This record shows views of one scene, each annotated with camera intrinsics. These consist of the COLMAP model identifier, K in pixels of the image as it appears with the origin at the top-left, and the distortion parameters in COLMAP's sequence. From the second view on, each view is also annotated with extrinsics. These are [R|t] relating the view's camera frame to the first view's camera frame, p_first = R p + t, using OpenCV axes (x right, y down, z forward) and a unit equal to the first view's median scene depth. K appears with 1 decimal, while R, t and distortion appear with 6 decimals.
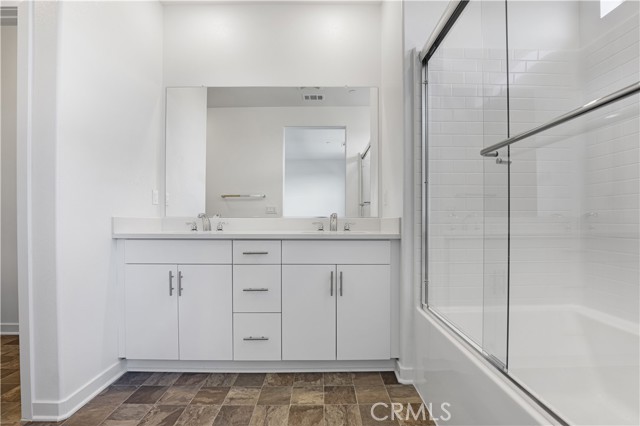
lens RADIAL K [[296.1, 0, 324.3], [0, 296.1, 212.5], [0, 0, 1]] dist [-0.022171, 0.000251]
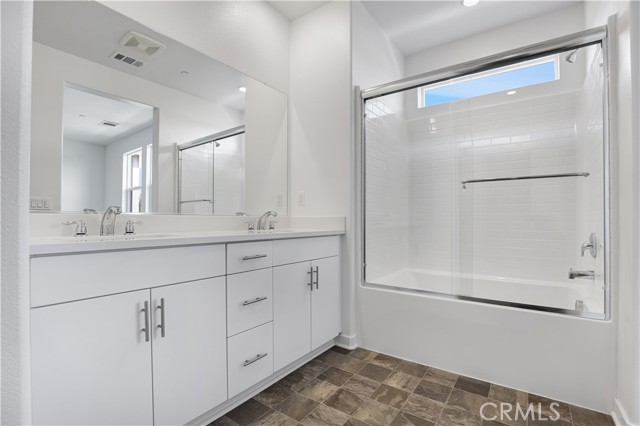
lens RADIAL K [[287.7, 0, 321.4], [0, 287.7, 221.4], [0, 0, 1]] dist [-0.048195, 0.000010]
pose [[0.595660, 0.000754, 0.803236, -0.775472], [-0.019745, 0.999711, 0.013705, 0.023337], [-0.802994, -0.024024, 0.595503, 0.390621]]
